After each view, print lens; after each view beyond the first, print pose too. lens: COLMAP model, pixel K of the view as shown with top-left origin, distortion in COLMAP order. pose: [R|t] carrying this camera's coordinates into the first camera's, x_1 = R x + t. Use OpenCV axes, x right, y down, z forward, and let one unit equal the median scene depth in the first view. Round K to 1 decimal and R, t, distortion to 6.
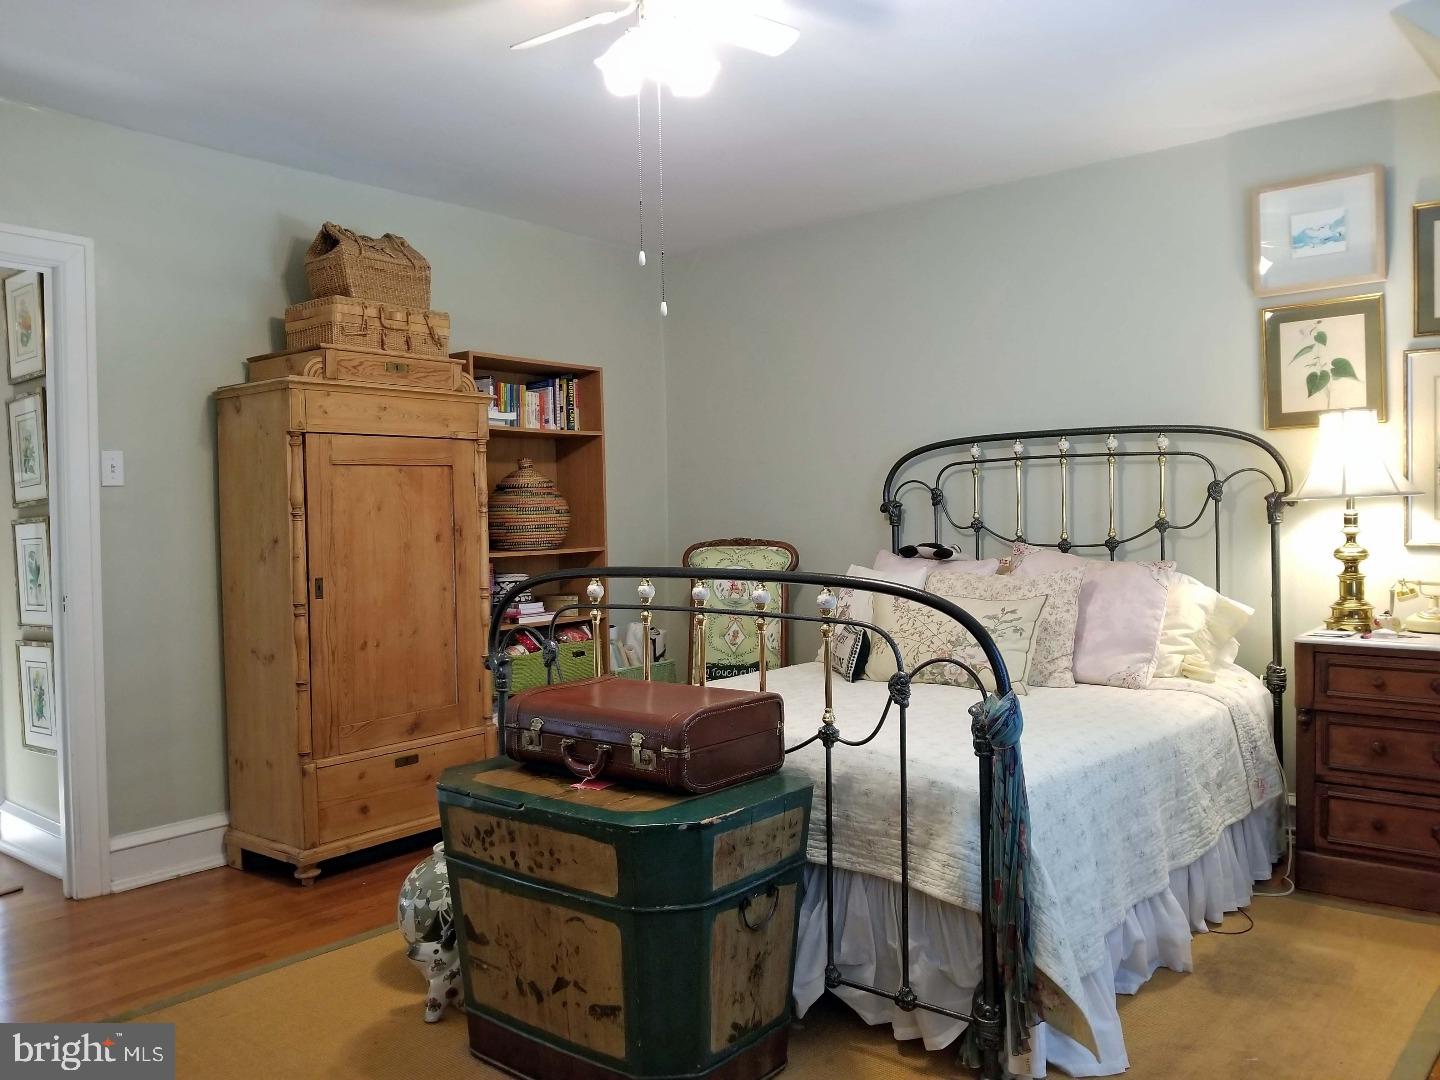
lens RADIAL K [[1131.1, 0, 722.2], [0, 1131.1, 540.8], [0, 0, 1]] dist [0.001727, -0.000116]
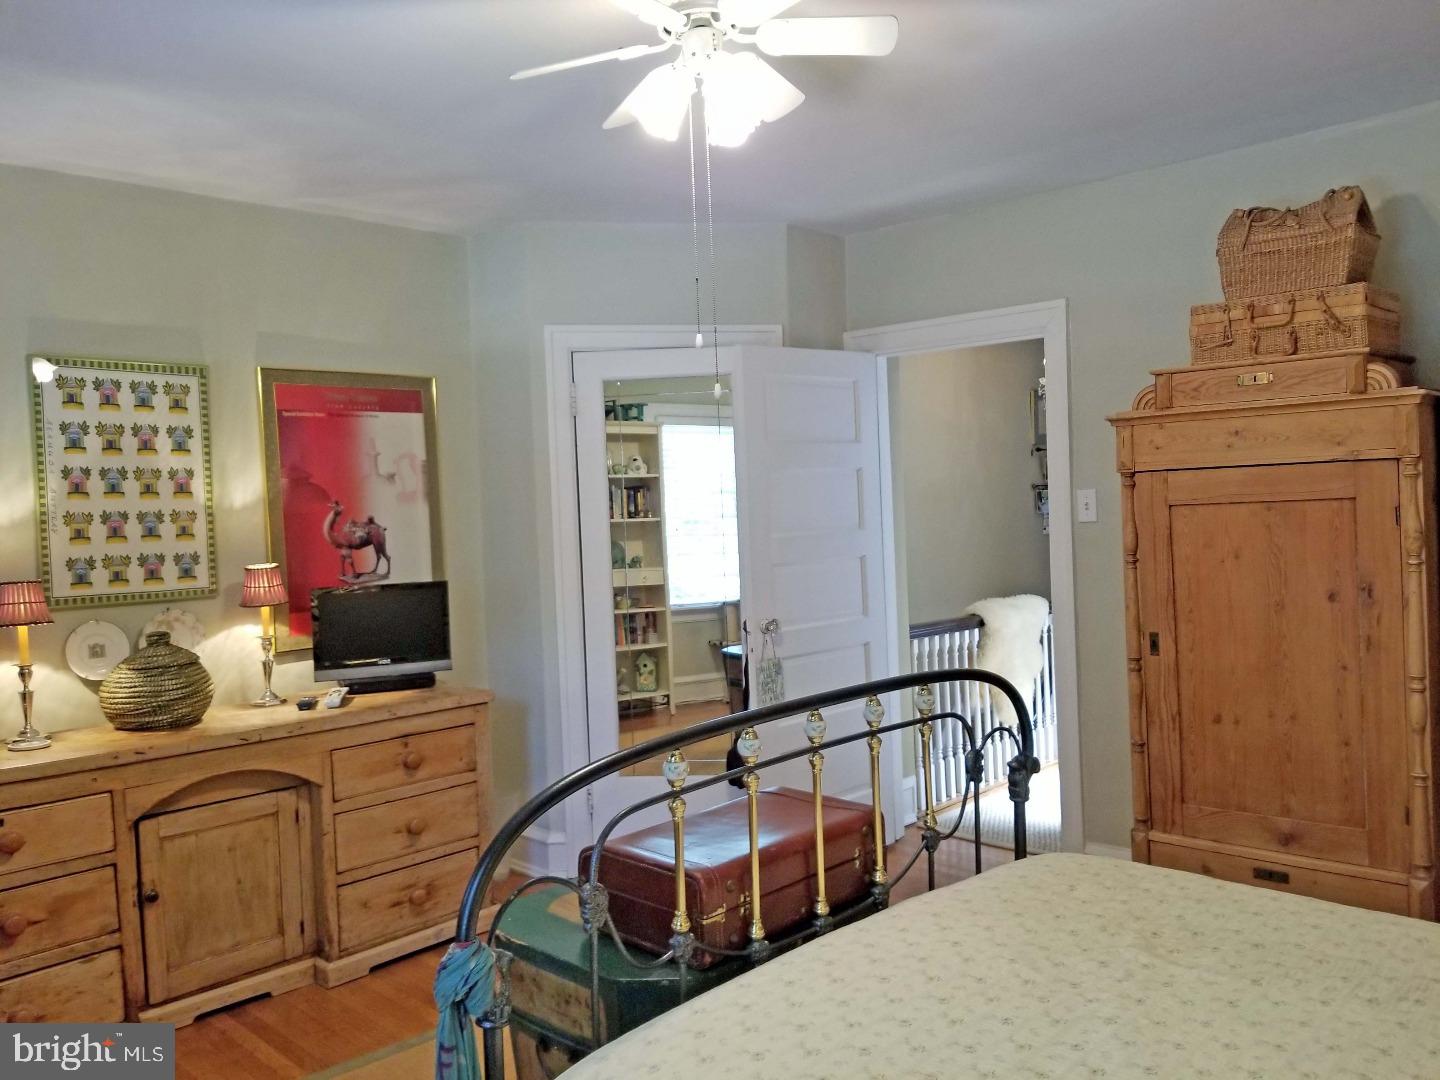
lens RADIAL K [[1131.1, 0, 721.9], [0, 1131.1, 538.9], [0, 0, 1]] dist [0.001727, -0.000116]
pose [[-0.077522, 0.053130, -0.995574, 0.541274], [0.019365, 0.998471, 0.051776, -0.091344], [0.996803, -0.015266, -0.078433, 0.702541]]
